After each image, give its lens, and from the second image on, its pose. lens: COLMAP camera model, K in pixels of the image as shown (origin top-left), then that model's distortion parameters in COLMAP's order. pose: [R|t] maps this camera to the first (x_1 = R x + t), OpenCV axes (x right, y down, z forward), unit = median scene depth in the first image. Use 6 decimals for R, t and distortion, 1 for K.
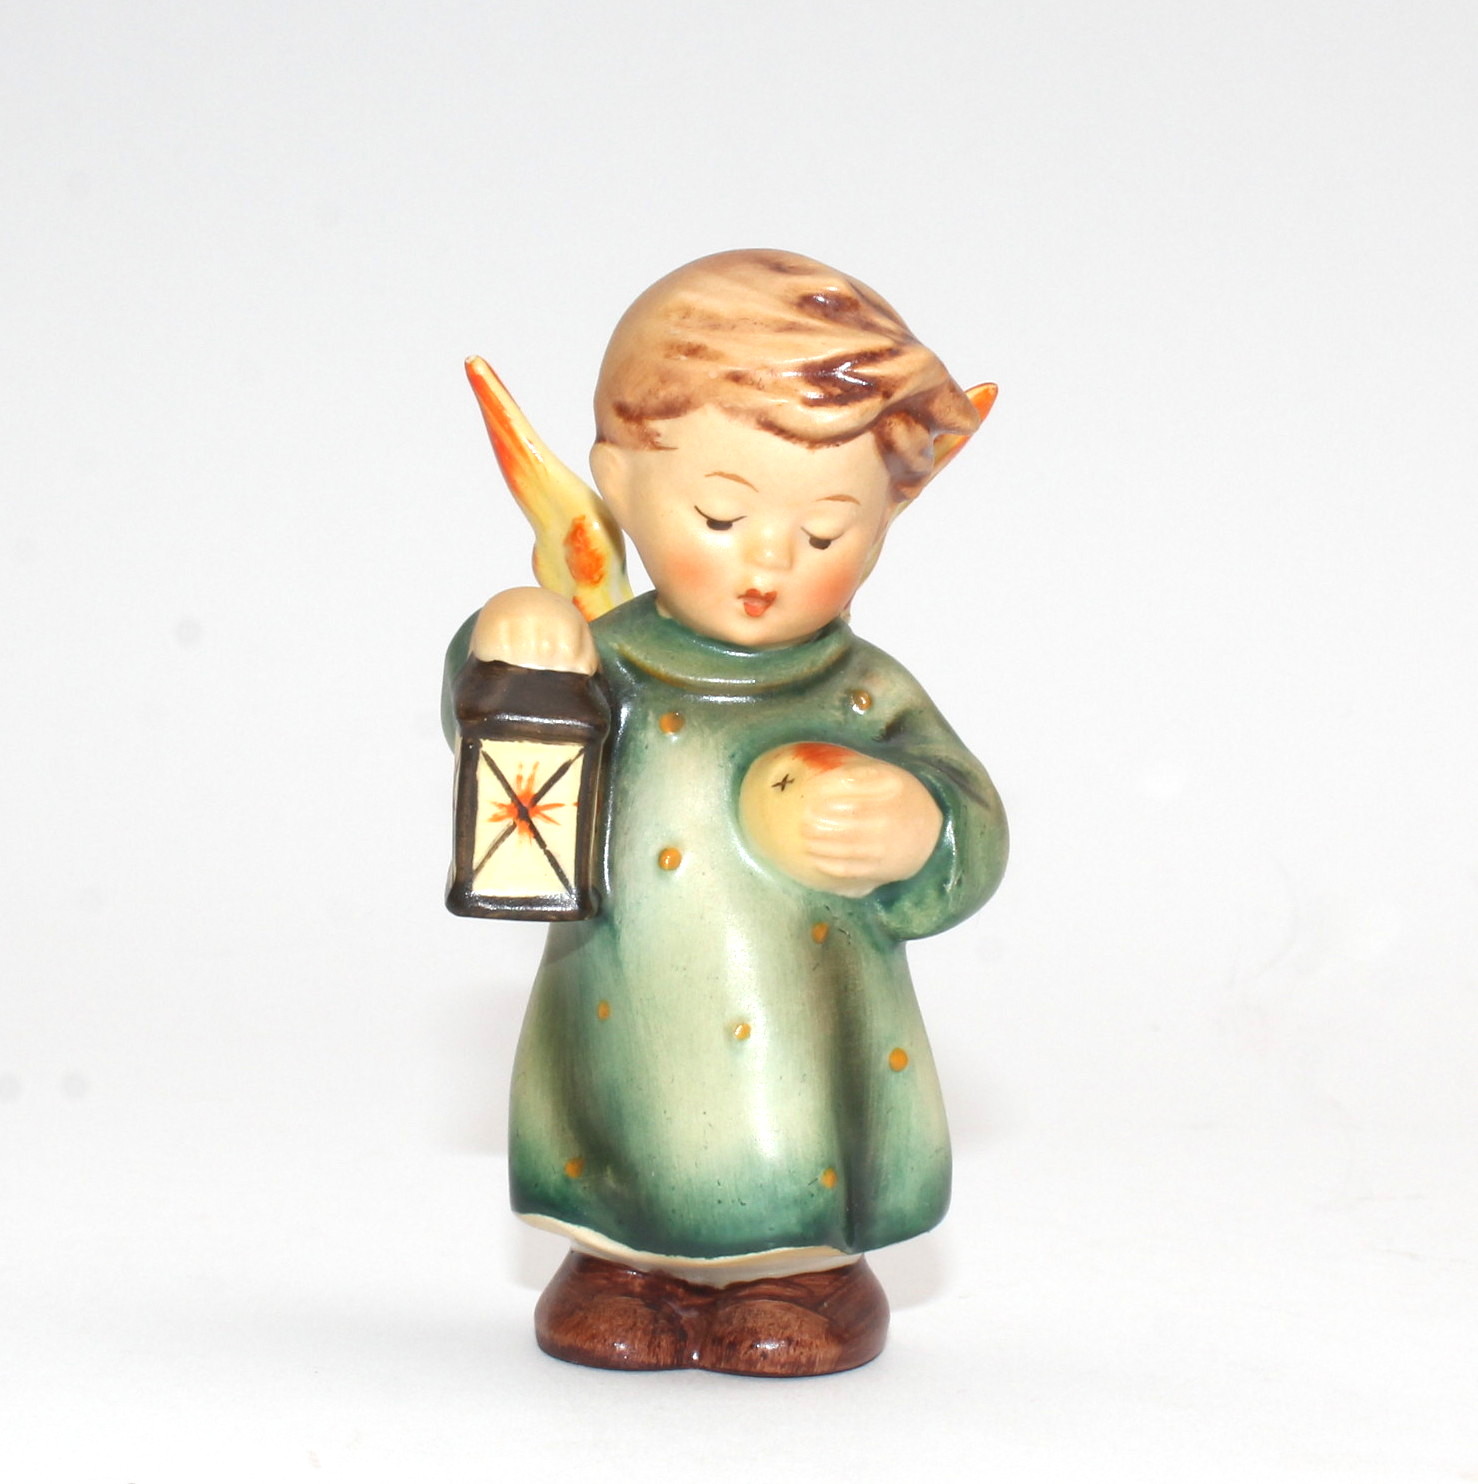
lens RADIAL K [[4972.4, 0, 739.0], [0, 4972.4, 742.0], [0, 0, 1]] dist [-0.062470, -0.472545]
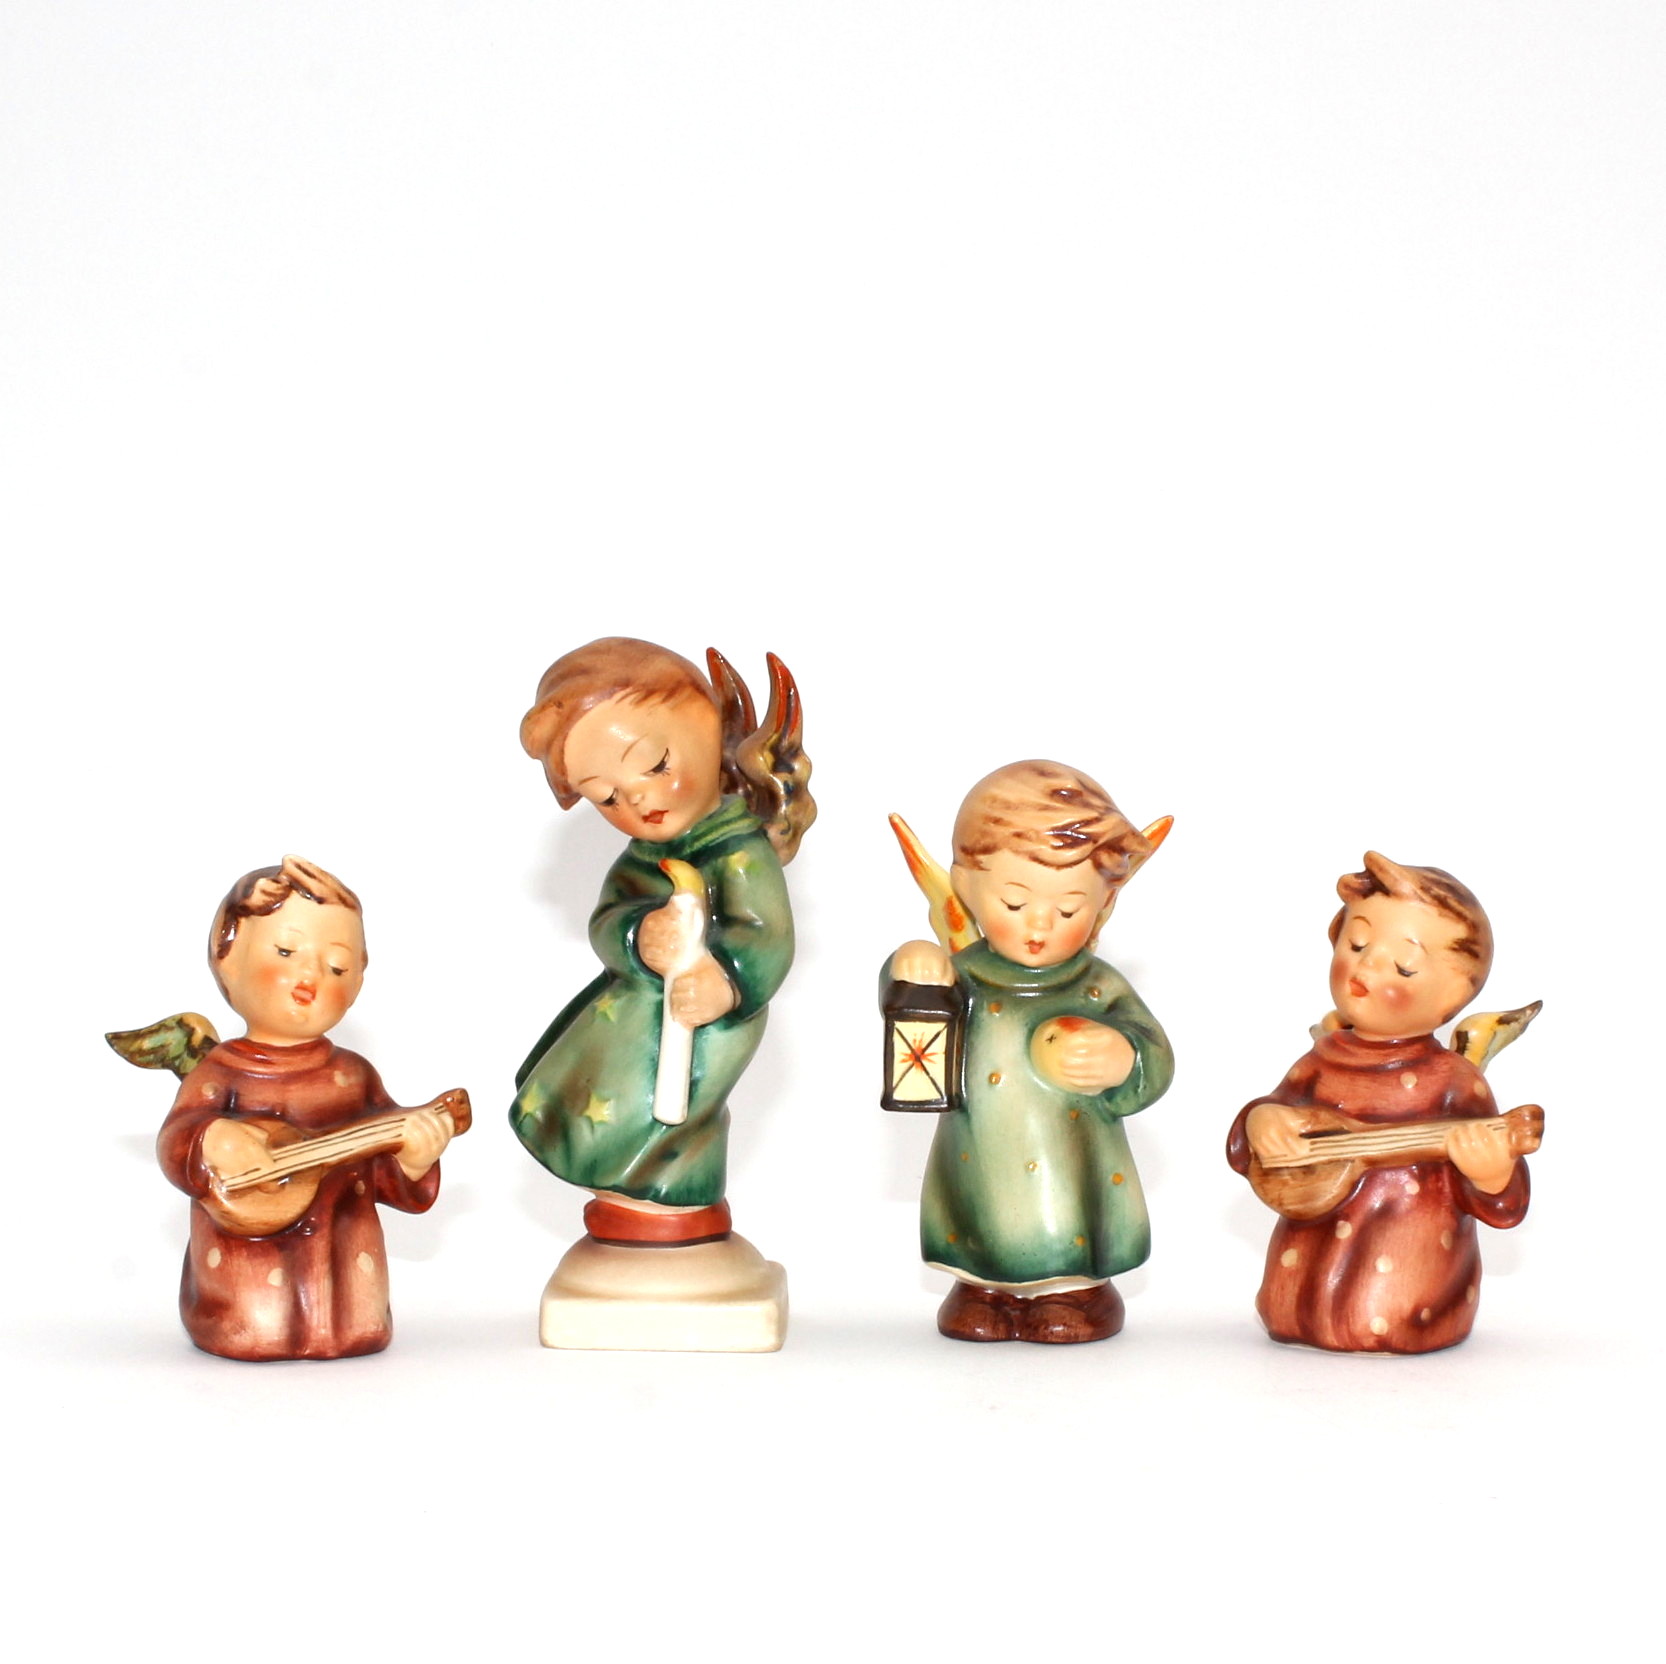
lens RADIAL K [[5558.9, 0, 833.0], [0, 5558.9, 832.0], [0, 0, 1]] dist [-0.210900, -0.831076]
pose [[0.993342, -0.026105, -0.112207, 0.168970], [0.027553, 0.999556, 0.011380, -0.099064], [0.111860, -0.014396, 0.993620, -1.160947]]
